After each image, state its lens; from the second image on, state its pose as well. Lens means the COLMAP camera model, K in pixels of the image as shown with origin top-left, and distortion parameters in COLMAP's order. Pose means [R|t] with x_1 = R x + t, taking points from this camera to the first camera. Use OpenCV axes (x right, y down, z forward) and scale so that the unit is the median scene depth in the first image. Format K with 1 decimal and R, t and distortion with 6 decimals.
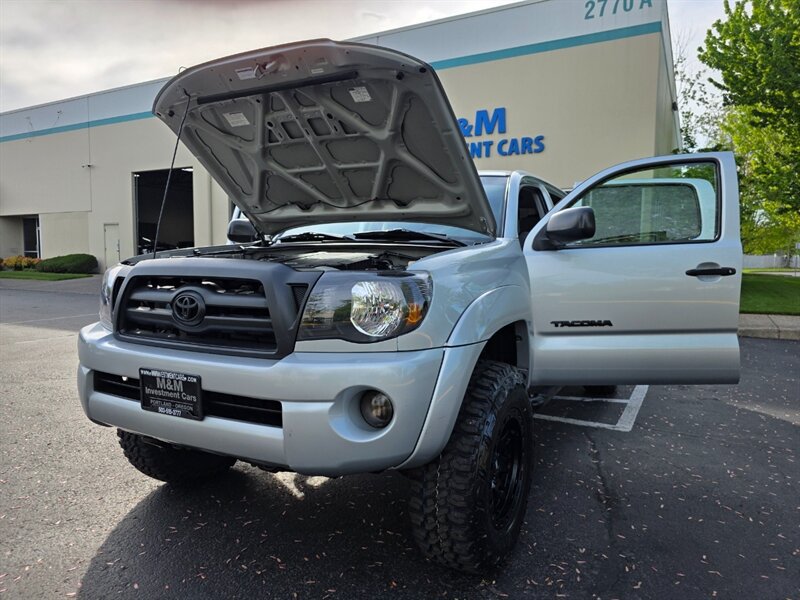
lens RADIAL K [[540.0, 0, 399.5], [0, 540.0, 294.9], [0, 0, 1]] dist [0.047920, -0.043528]
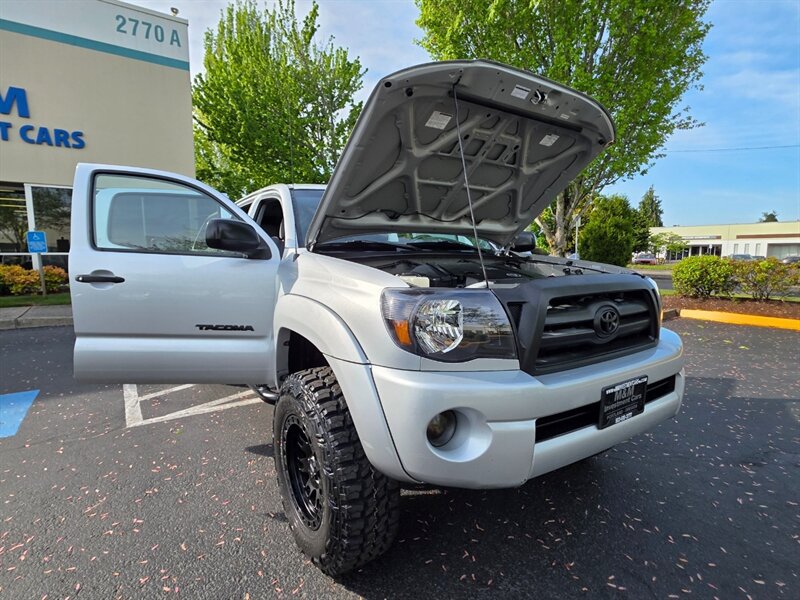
lens RADIAL K [[420.7, 0, 400.0], [0, 420.7, 300.0], [0, 0, 1]] dist [0.000374, 0.001790]
pose [[0.467118, -0.104412, 0.878008, -0.819458], [0.064229, 0.994387, 0.084080, -0.071794], [-0.881859, 0.017119, 0.471202, 0.607969]]
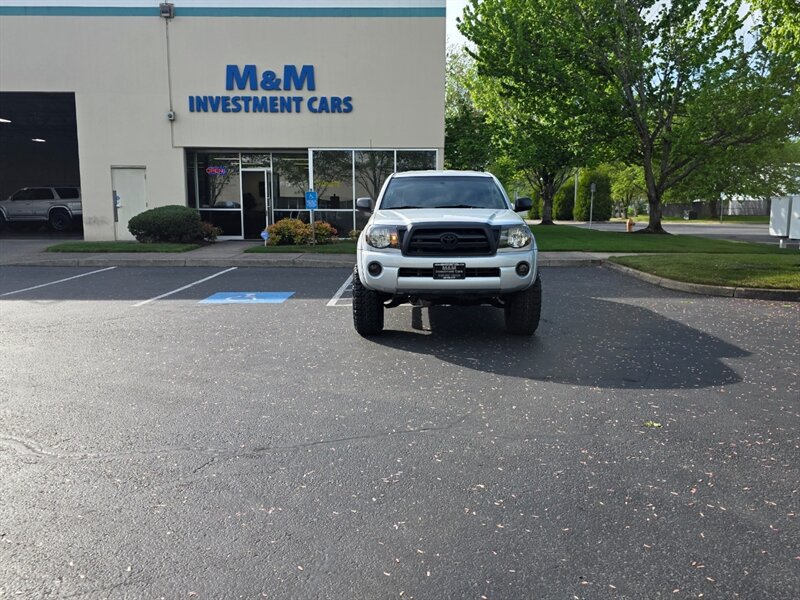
lens RADIAL K [[669.0, 0, 400.0], [0, 669.0, 300.0], [0, 0, 1]] dist [0.034323, -0.008318]
pose [[0.887788, -0.071274, 0.454699, -1.338033], [0.039536, 0.996095, 0.078945, 0.030101], [-0.458550, -0.052109, 0.887139, -1.155960]]
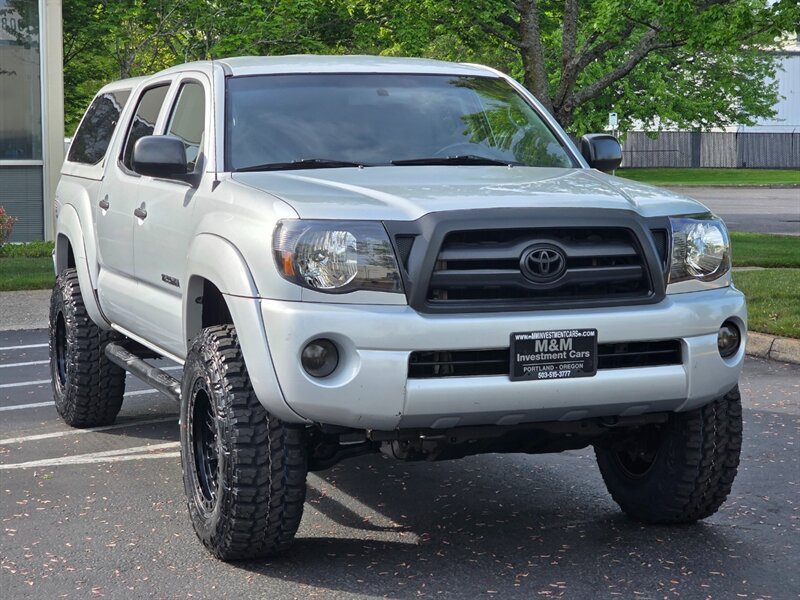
lens RADIAL K [[1819.7, 0, 400.4], [0, 1819.7, 268.4], [0, 0, 1]] dist [-0.170758, 0.736533]
pose [[0.672042, -0.061362, 0.737966, -1.751187], [0.062079, 0.997721, 0.026428, -0.038792], [-0.737906, 0.028052, 0.674320, -0.546186]]
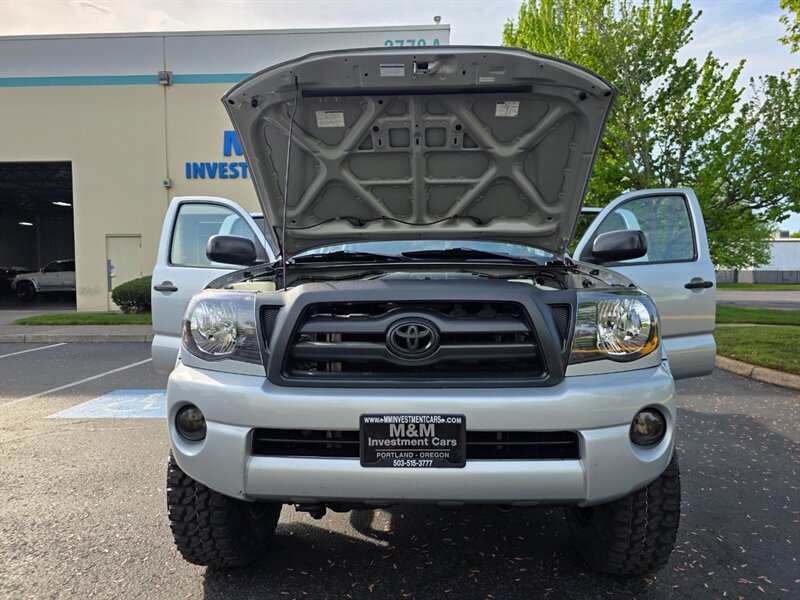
lens RADIAL K [[541.2, 0, 401.2], [0, 541.2, 304.2], [0, 0, 1]] dist [0.033640, -0.032511]
pose [[0.903522, -0.034346, 0.427163, -0.479719], [0.044152, 0.998939, -0.013070, -0.011358], [-0.426261, 0.030669, 0.904080, 0.152101]]
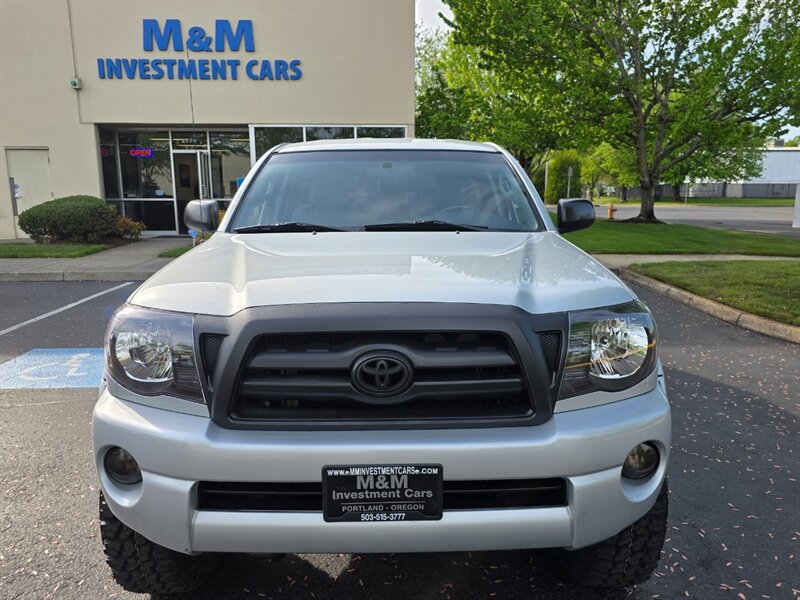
lens RADIAL K [[601.9, 0, 400.6], [0, 601.9, 301.9], [0, 0, 1]] dist [0.035842, -0.033582]
pose [[0.872780, -0.100895, 0.477573, -0.467395], [0.045462, 0.990954, 0.126271, -0.108928], [-0.485992, -0.088495, 0.869471, 0.183104]]
